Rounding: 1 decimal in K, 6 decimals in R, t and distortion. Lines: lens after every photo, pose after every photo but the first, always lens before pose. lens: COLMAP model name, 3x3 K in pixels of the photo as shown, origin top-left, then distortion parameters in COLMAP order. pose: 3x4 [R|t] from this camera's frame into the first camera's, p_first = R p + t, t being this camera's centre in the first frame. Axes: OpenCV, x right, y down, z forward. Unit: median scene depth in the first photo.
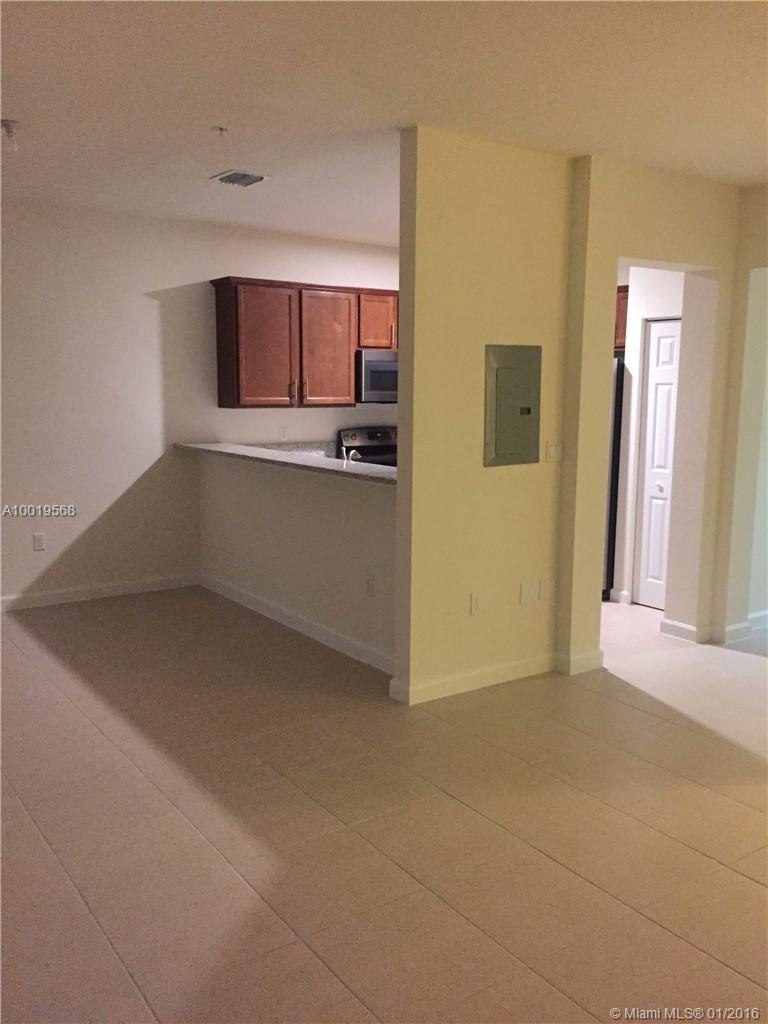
lens RADIAL K [[874.5, 0, 384.0], [0, 874.5, 512.0], [0, 0, 1]] dist [0.004607, 0.001726]
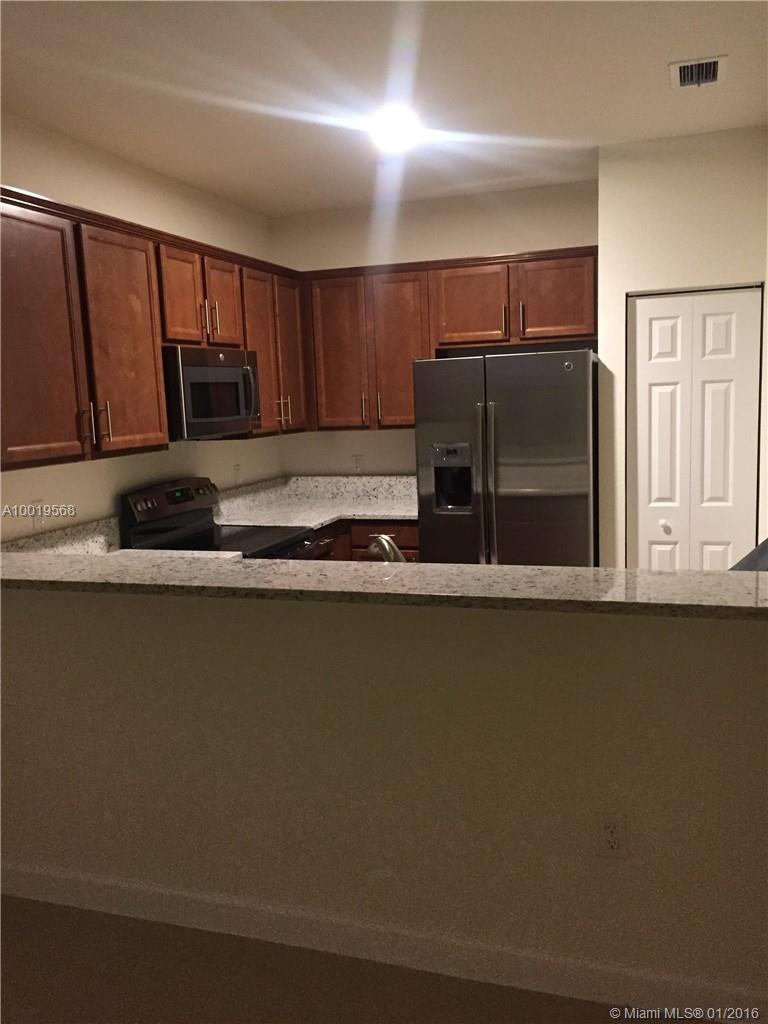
lens RADIAL K [[874.5, 0, 384.0], [0, 874.5, 512.0], [0, 0, 1]] dist [0.004607, 0.001726]
pose [[0.802892, -0.119438, 0.584037, -0.260962], [0.131264, 0.991098, 0.022231, -0.079117], [-0.581494, 0.058814, 0.811422, 0.499142]]
